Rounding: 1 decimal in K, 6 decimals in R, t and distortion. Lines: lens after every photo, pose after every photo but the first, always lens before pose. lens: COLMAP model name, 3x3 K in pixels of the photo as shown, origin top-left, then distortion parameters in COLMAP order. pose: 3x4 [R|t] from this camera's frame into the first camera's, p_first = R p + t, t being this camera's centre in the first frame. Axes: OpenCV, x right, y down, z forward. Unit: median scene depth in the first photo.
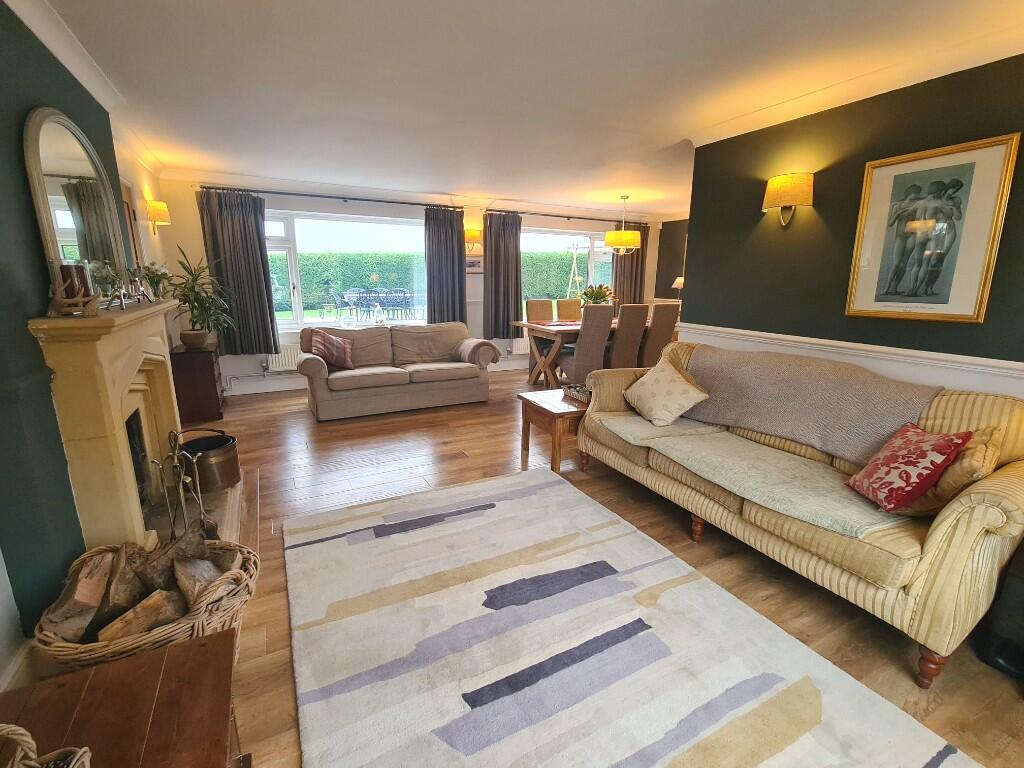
lens RADIAL K [[464.7, 0, 514.1], [0, 464.7, 387.7], [0, 0, 1]] dist [0.000477, 0.000882]
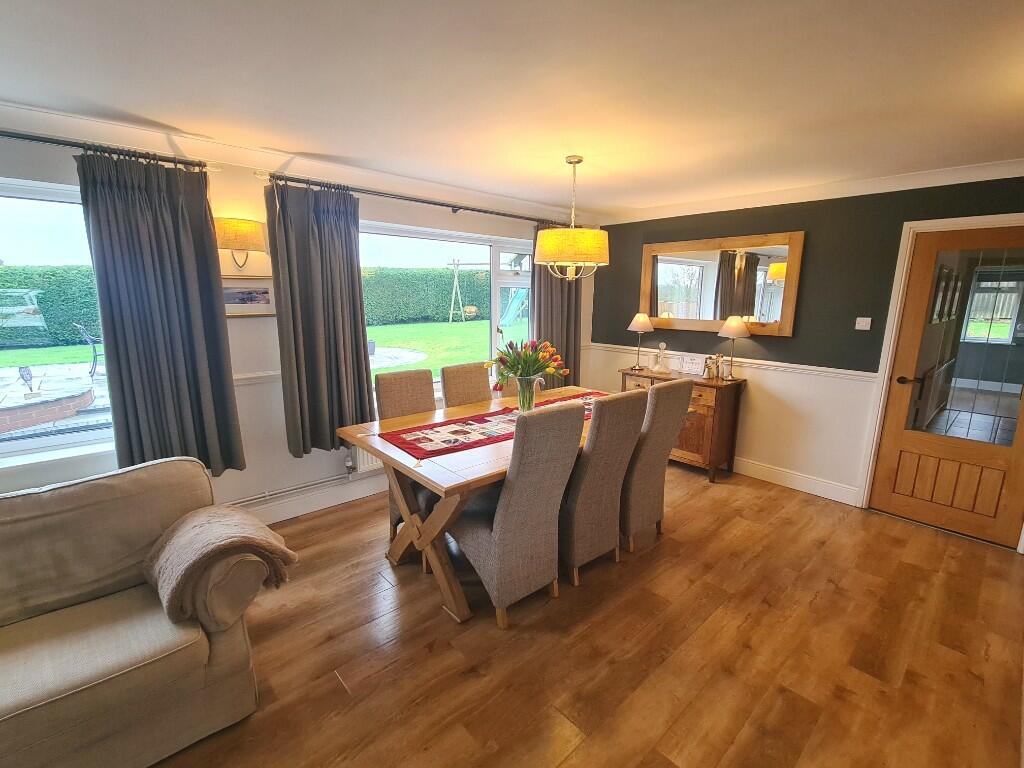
lens RADIAL K [[464.7, 0, 513.7], [0, 464.7, 385.4], [0, 0, 1]] dist [0.000477, 0.000882]
pose [[0.968598, -0.048819, 0.243791, 0.046631], [0.057859, 0.997872, -0.030057, -0.155954], [-0.241805, 0.043218, 0.969362, 0.521058]]
